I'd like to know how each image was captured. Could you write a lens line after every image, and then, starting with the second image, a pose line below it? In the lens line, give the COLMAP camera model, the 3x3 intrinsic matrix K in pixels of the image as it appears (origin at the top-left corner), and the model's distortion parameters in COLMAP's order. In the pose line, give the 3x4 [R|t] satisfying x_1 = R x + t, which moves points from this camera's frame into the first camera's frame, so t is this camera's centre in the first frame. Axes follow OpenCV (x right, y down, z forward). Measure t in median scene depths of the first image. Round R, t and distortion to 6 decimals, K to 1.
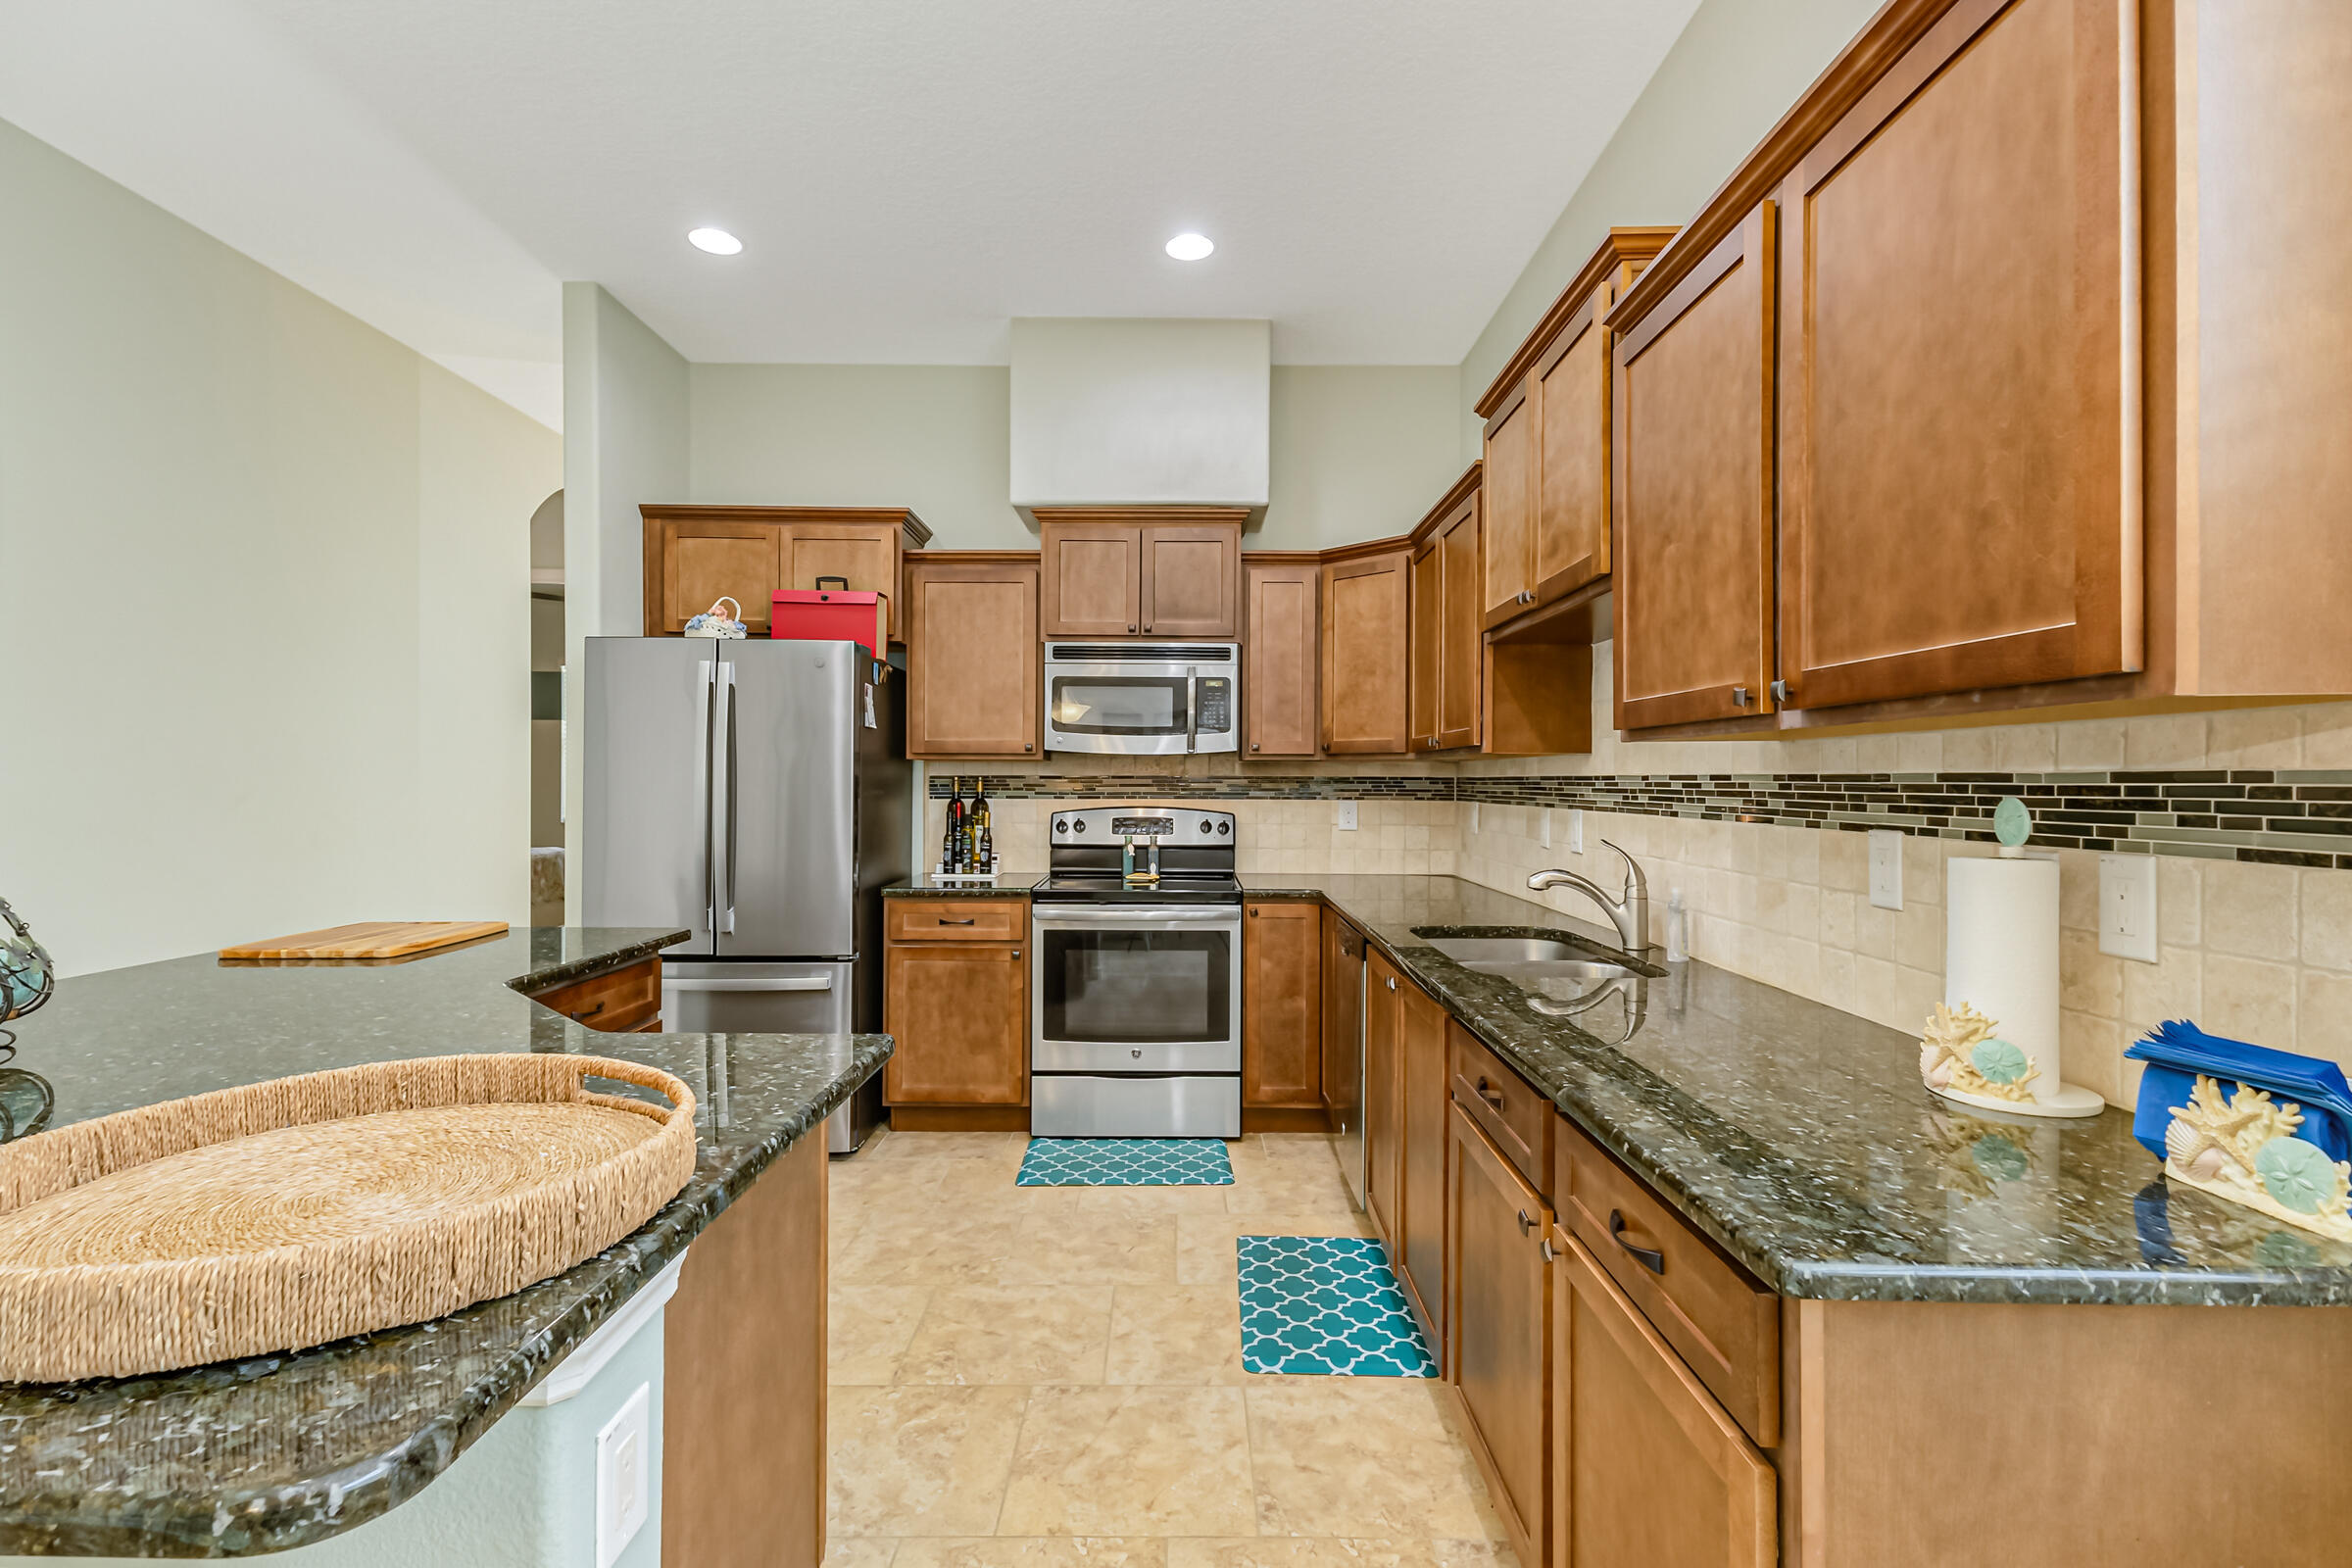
lens RADIAL K [[1029.2, 0, 1193.5], [0, 1029.2, 774.4], [0, 0, 1]] dist [0.007948, 0.000108]
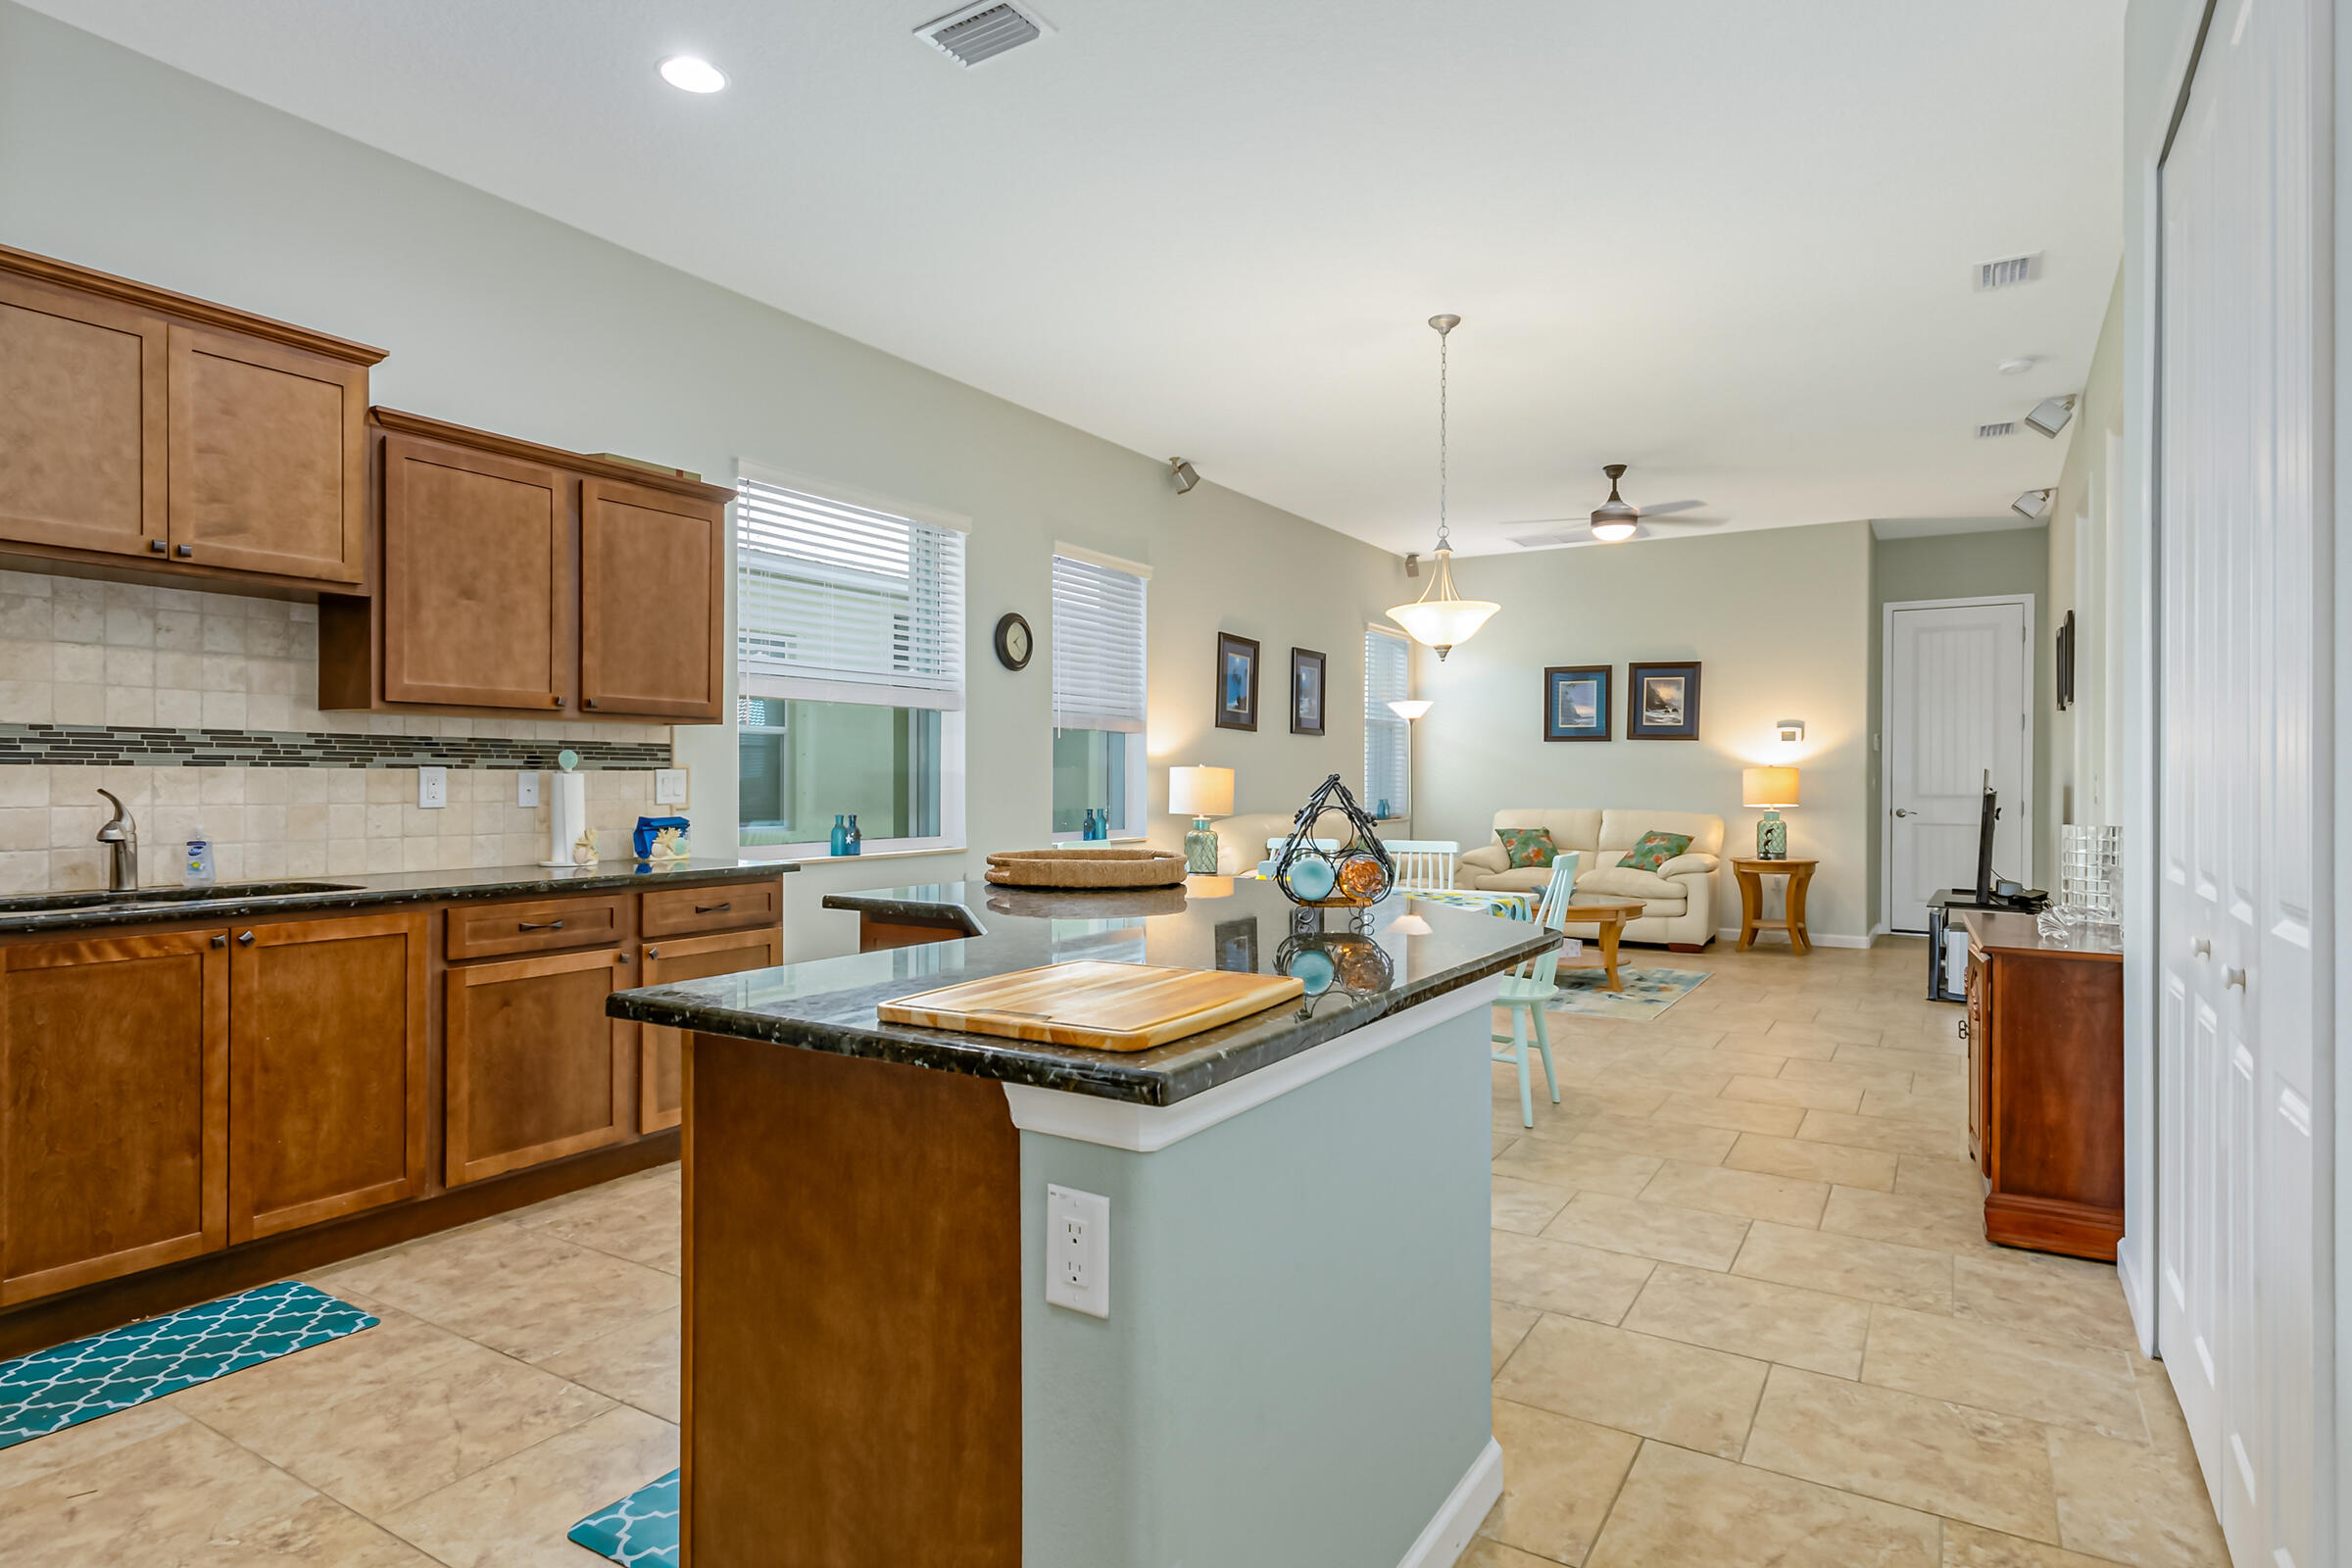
lens RADIAL K [[1280.4, 0, 1181.5], [0, 1280.4, 793.5], [0, 0, 1]] dist [0.036423, 0.002222]
pose [[-0.855249, -0.005184, 0.518191, -0.837567], [-0.003211, 0.999984, 0.004704, 0.042382], [-0.518207, 0.002359, -0.855252, 1.124211]]
